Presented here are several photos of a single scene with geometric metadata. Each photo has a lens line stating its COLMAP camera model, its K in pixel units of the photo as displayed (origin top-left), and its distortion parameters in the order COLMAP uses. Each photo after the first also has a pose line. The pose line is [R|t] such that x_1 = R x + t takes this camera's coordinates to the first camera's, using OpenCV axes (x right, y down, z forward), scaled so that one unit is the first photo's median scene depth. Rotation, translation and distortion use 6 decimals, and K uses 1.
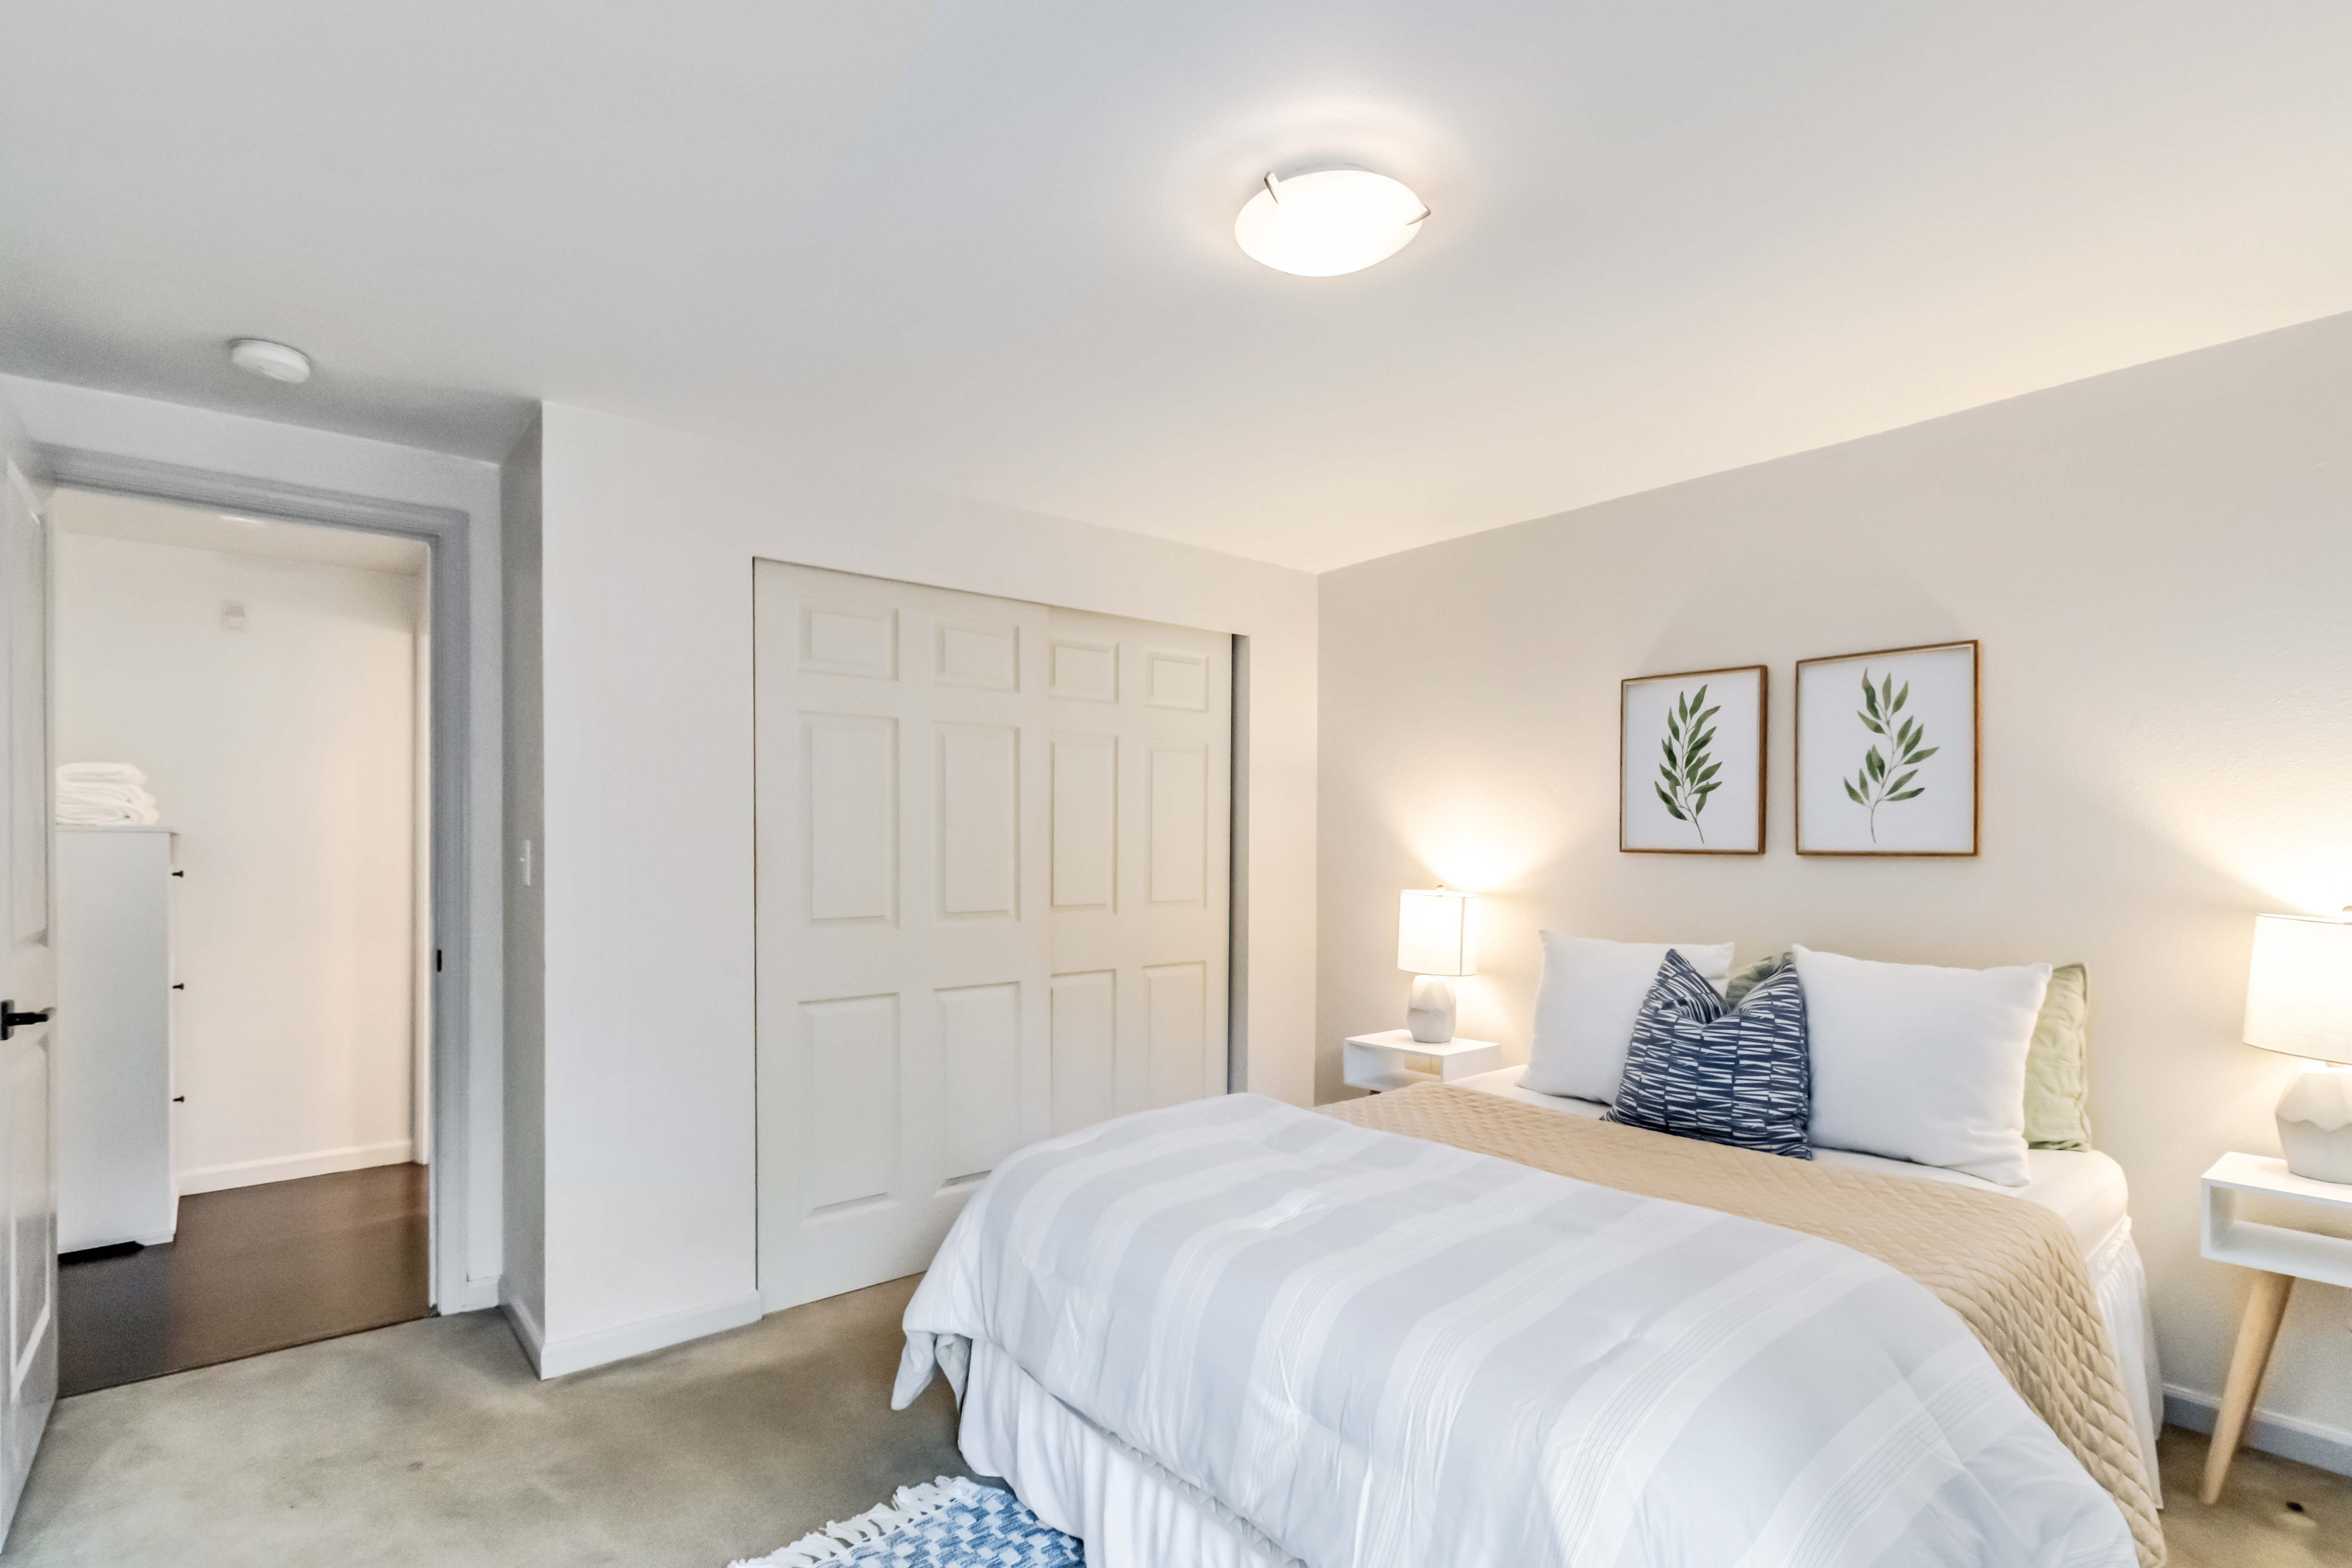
lens RADIAL K [[1096.5, 0, 1177.6], [0, 1096.5, 846.8], [0, 0, 1]] dist [-0.000963, -0.000119]
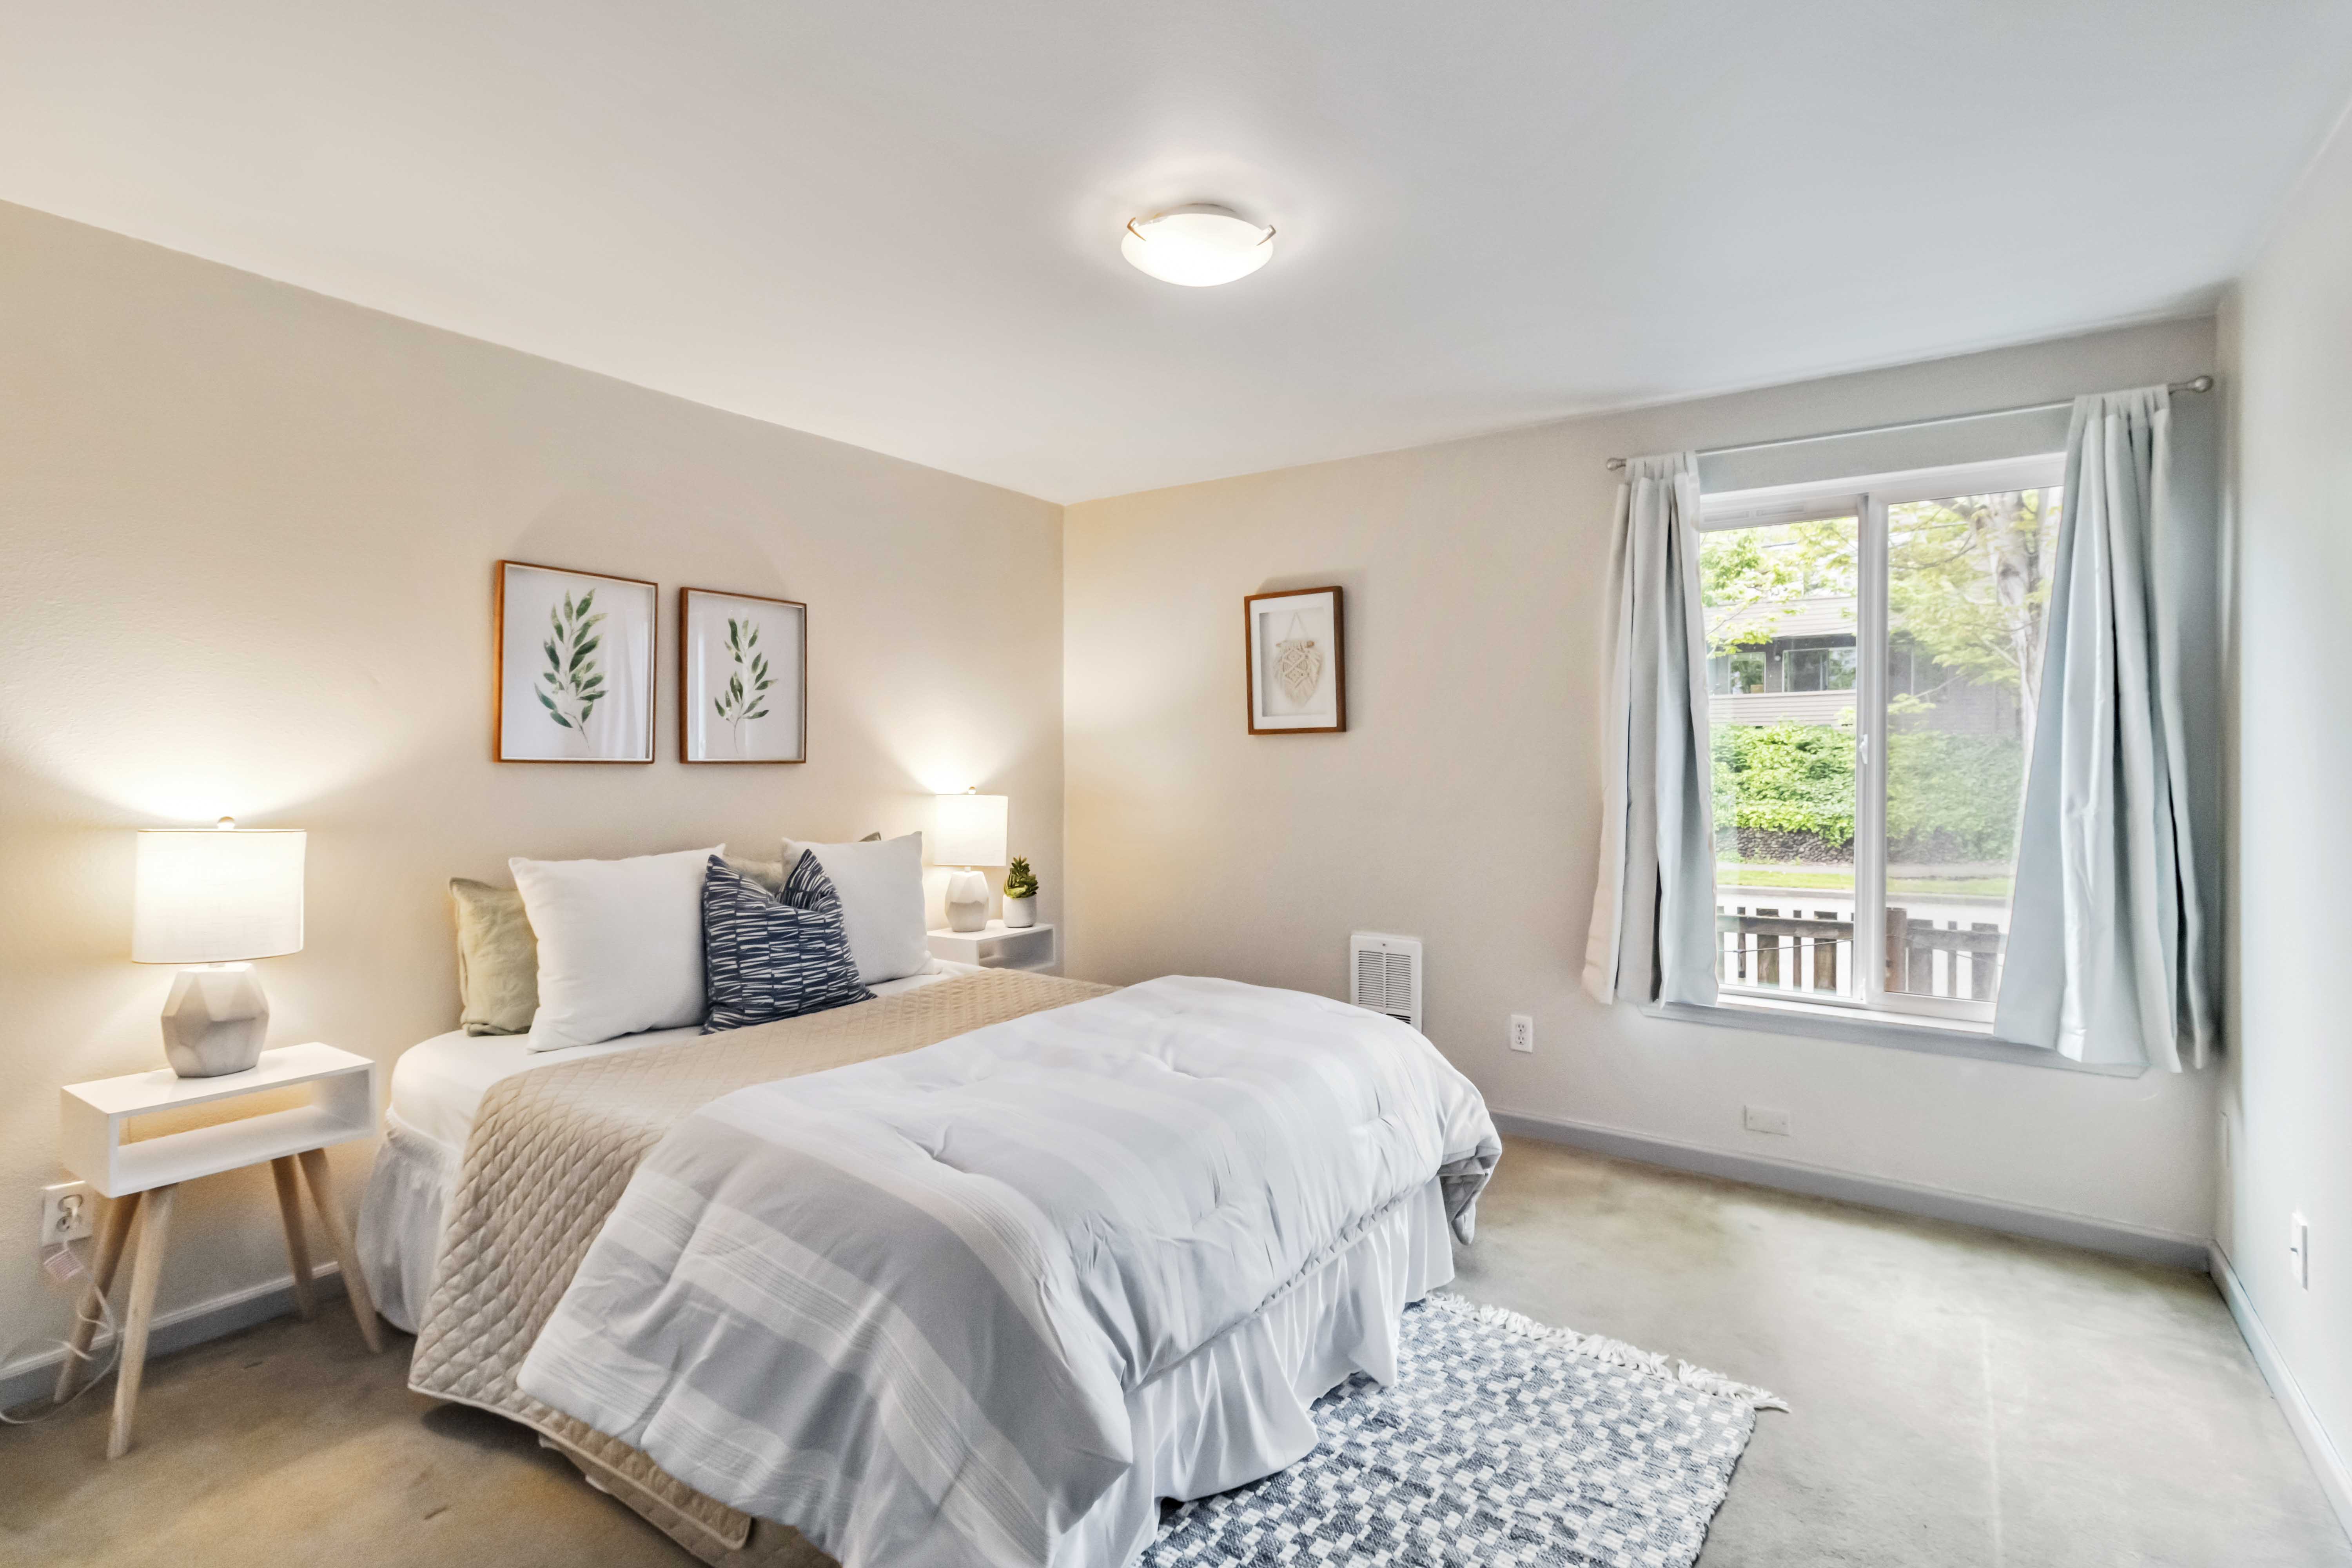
lens RADIAL K [[1109.5, 0, 1211.4], [0, 1109.5, 774.1], [0, 0, 1]] dist [-0.001918, -0.000009]
pose [[-0.275466, -0.009217, 0.961267, -0.609397], [0.008252, 0.999895, 0.011952, 0.008156], [-0.961275, 0.011224, -0.275361, 0.755553]]
